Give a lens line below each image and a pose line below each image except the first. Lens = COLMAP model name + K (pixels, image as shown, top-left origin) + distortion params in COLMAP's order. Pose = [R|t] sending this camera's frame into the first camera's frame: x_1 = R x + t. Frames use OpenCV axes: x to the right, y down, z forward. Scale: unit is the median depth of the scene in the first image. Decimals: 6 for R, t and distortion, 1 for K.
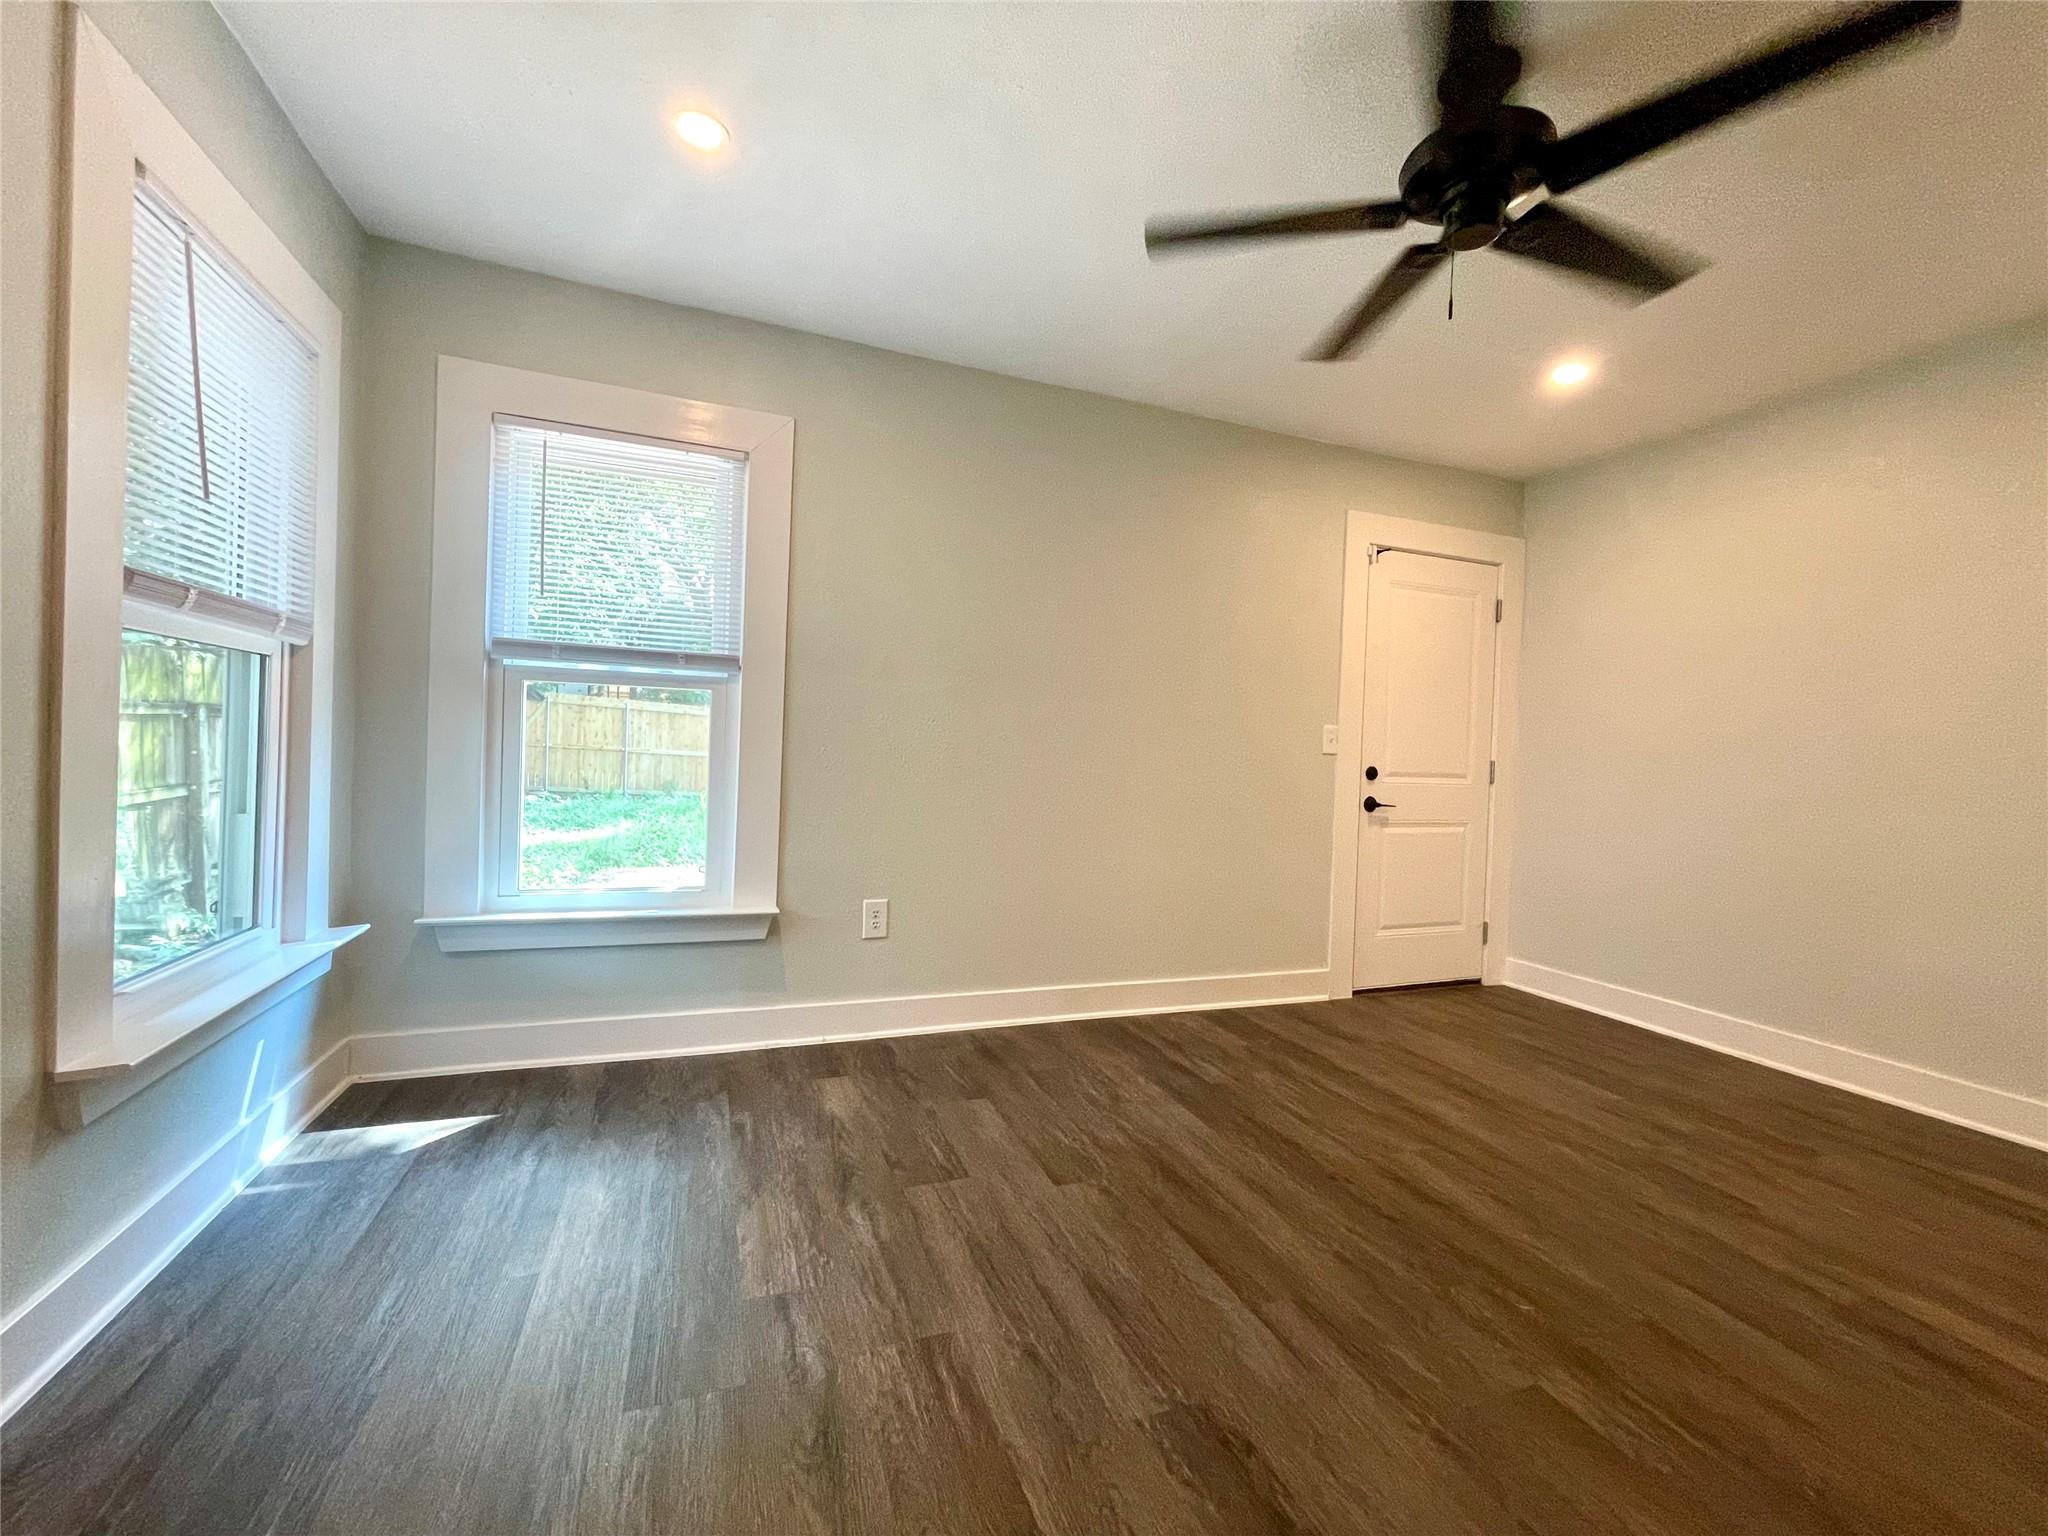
lens RADIAL K [[834.3, 0, 1024.0], [0, 834.3, 768.0], [0, 0, 1]] dist [-0.002855, 0.000640]
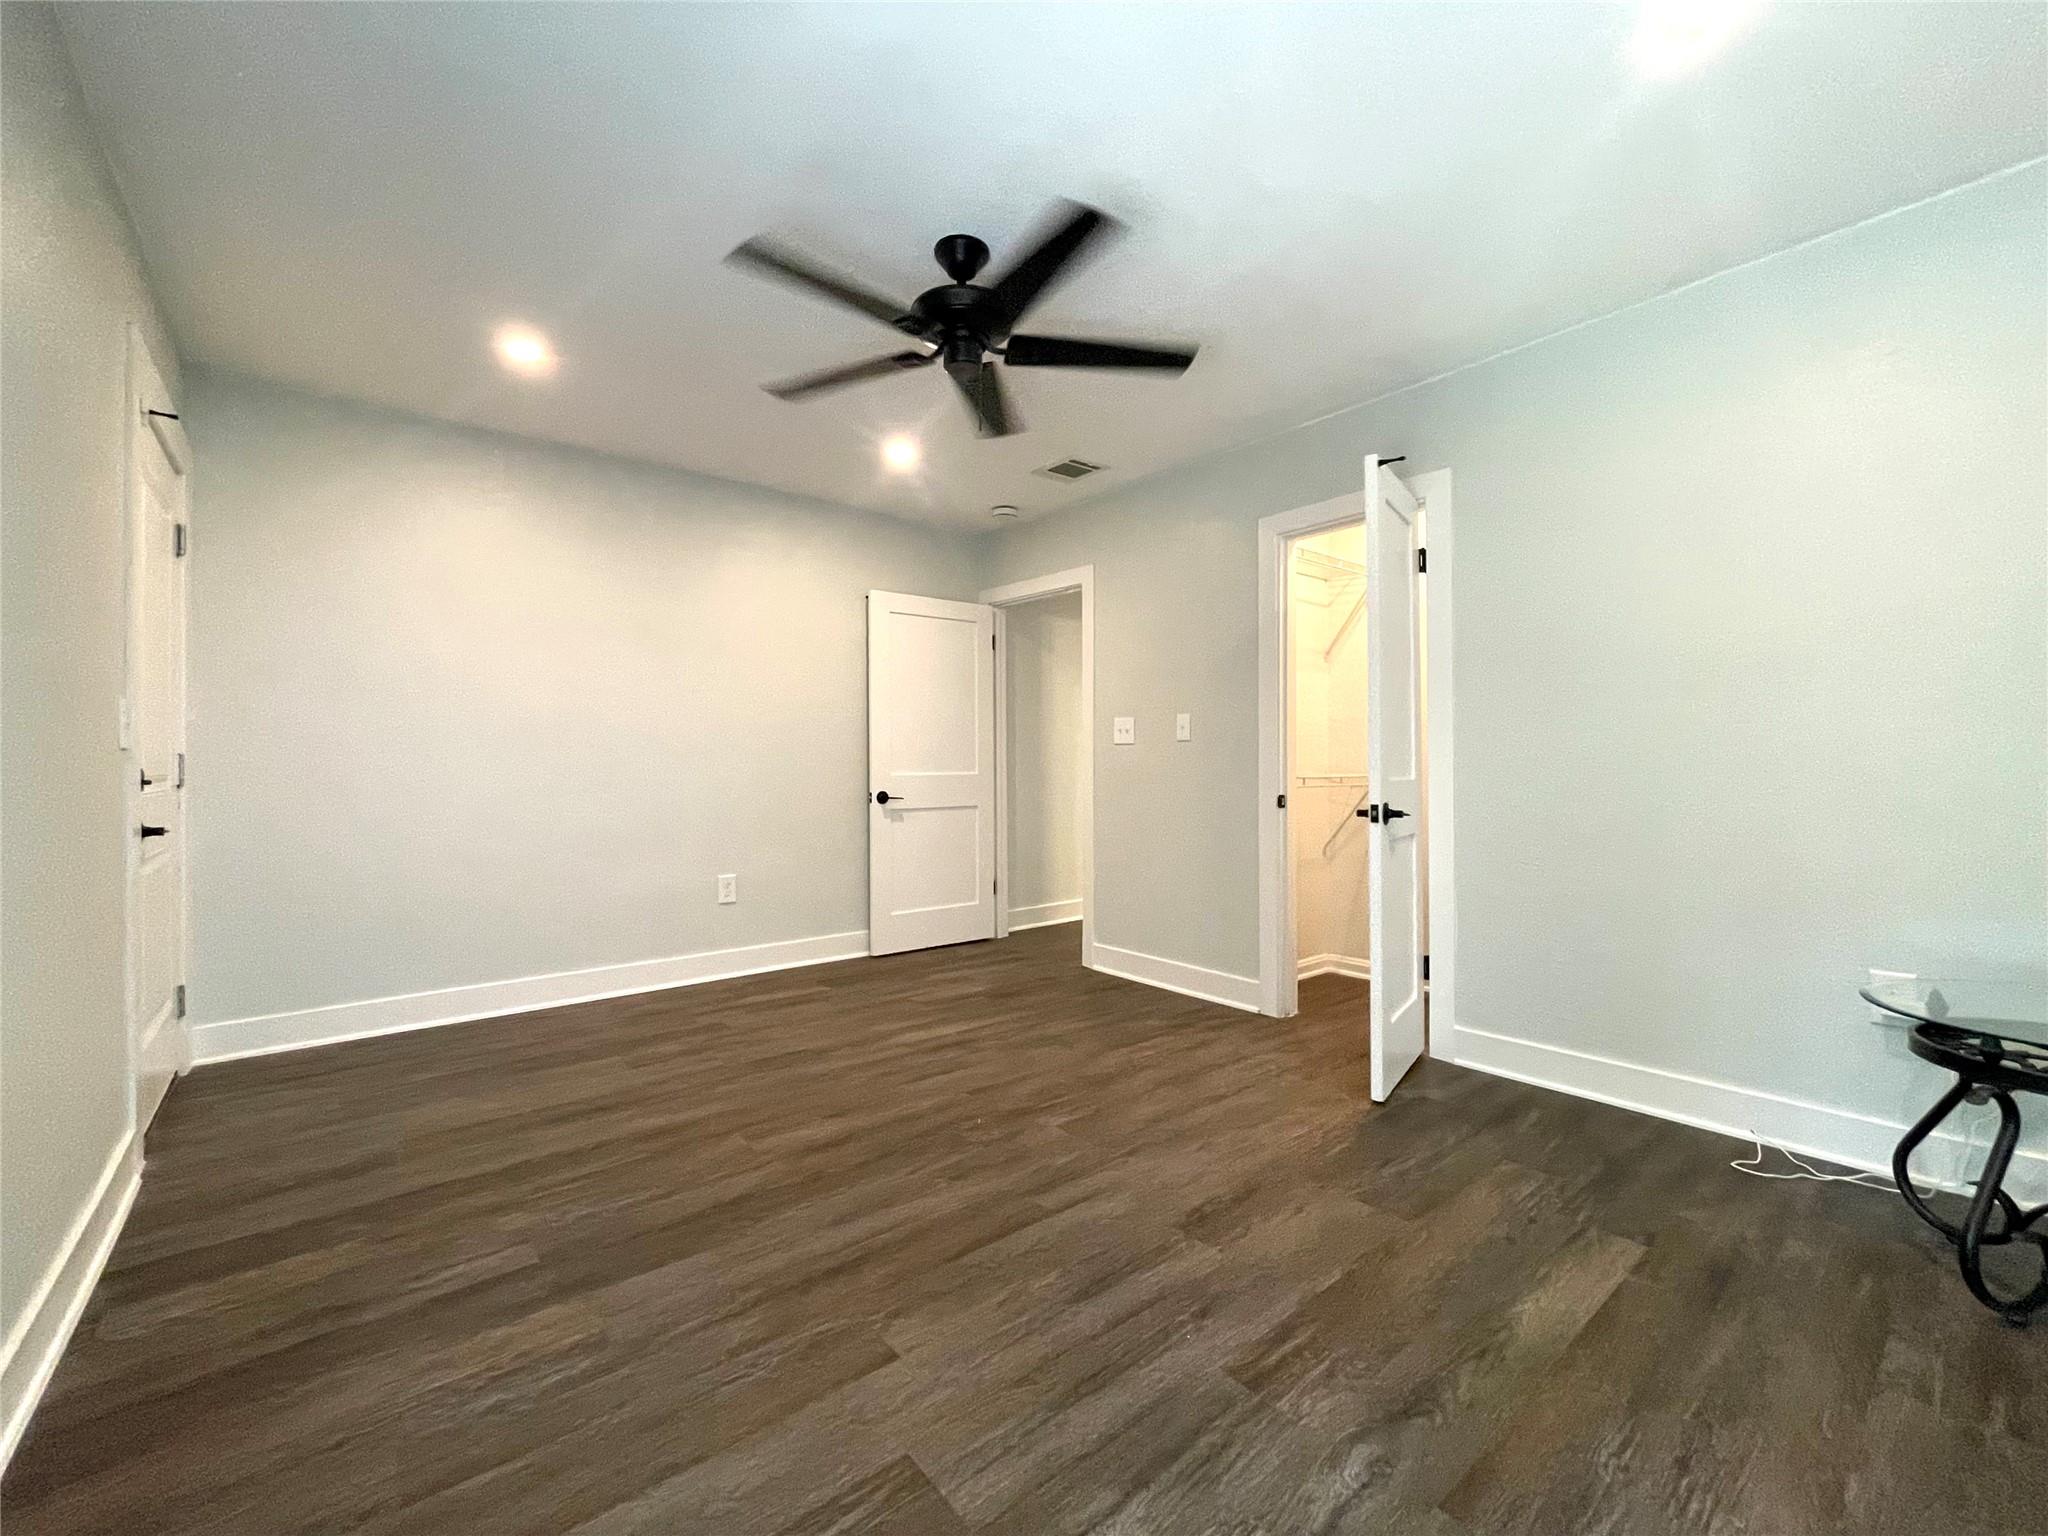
lens RADIAL K [[834.3, 0, 1024.0], [0, 834.3, 768.0], [0, 0, 1]] dist [-0.002855, 0.000640]
pose [[-0.318864, -0.035524, 0.947135, -0.519287], [0.010487, 0.999104, 0.041004, -0.029881], [-0.947743, 0.023008, -0.318206, 0.875124]]
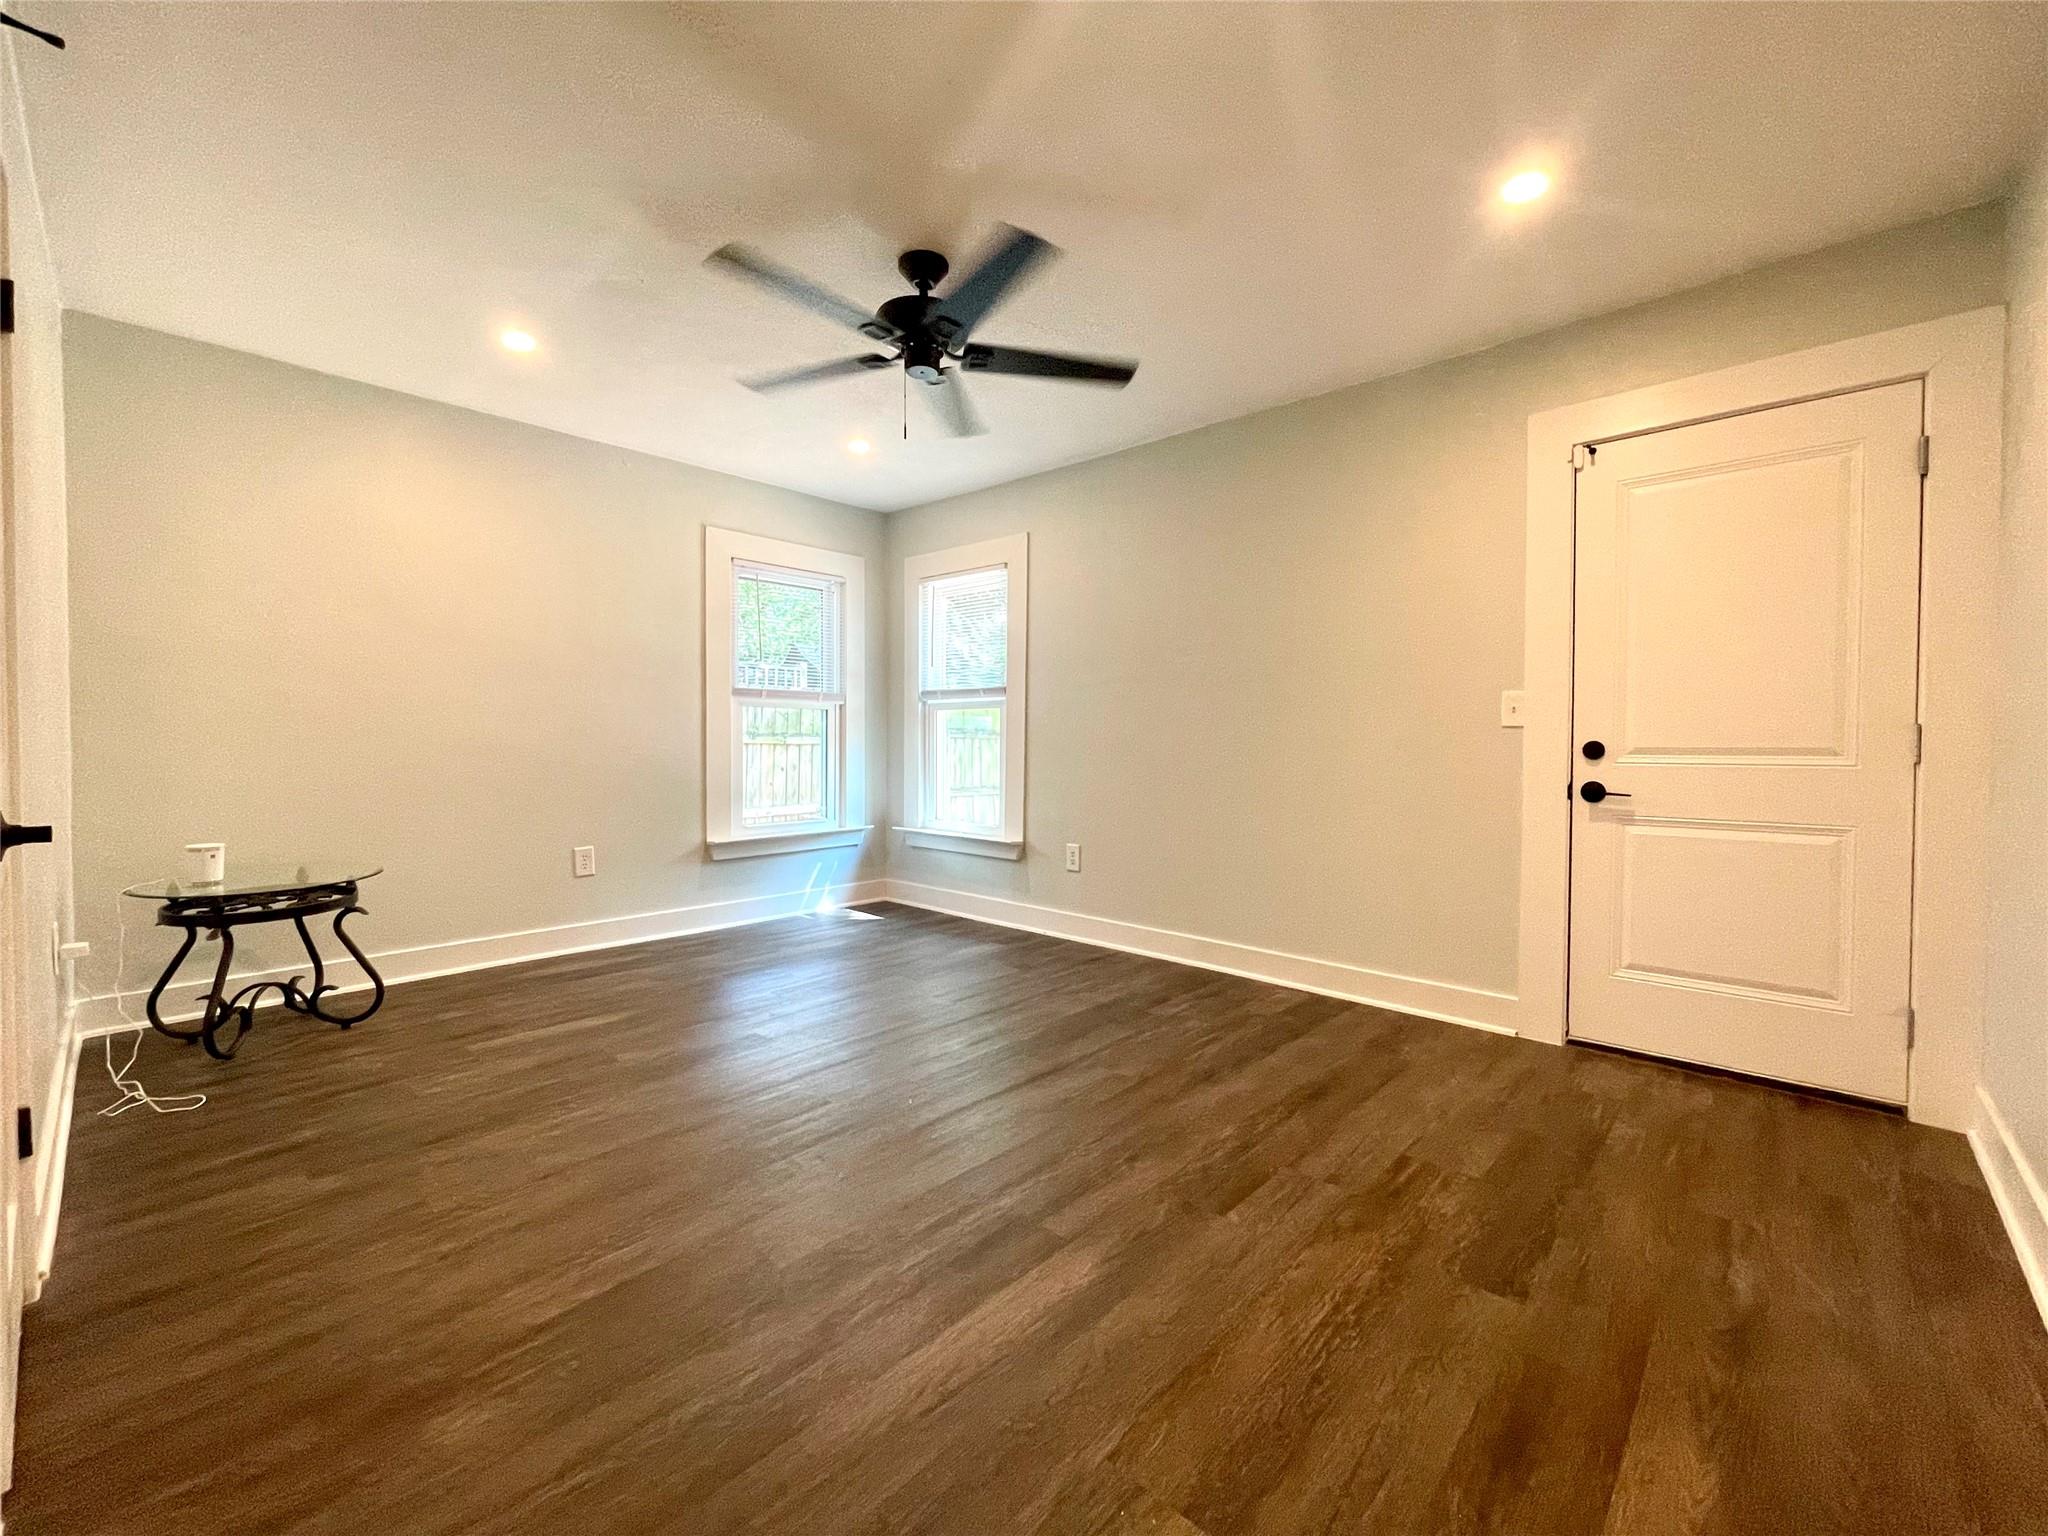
lens RADIAL K [[834.3, 0, 1024.0], [0, 834.3, 768.0], [0, 0, 1]] dist [-0.002855, 0.000640]
pose [[0.446043, -0.006669, -0.894987, 1.263220], [-0.007086, 0.999915, -0.010983, 0.050019], [0.894984, 0.011241, 0.445957, 0.327650]]
